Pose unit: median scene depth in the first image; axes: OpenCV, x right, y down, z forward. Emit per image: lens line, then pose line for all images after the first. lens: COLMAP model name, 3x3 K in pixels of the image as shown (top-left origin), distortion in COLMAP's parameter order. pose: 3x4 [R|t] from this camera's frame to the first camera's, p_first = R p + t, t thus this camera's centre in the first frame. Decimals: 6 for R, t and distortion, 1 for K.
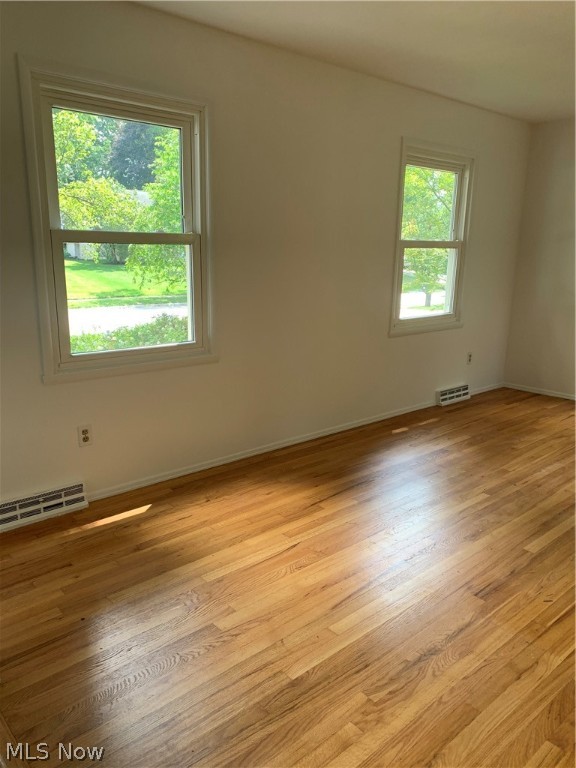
lens RADIAL K [[581.9, 0, 290.8], [0, 581.9, 385.7], [0, 0, 1]] dist [0.063698, -0.158948]
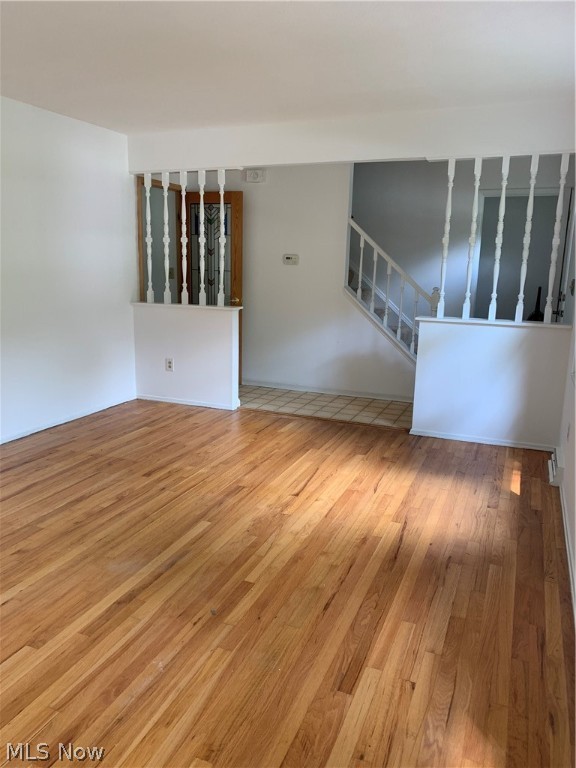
lens RADIAL K [[581.9, 0, 290.8], [0, 581.9, 385.7], [0, 0, 1]] dist [0.063698, -0.158948]
pose [[-0.899505, 0.066907, -0.431757, 0.680149], [-0.125365, 0.907126, 0.401753, -0.419403], [0.418538, 0.415507, -0.807577, 1.744489]]
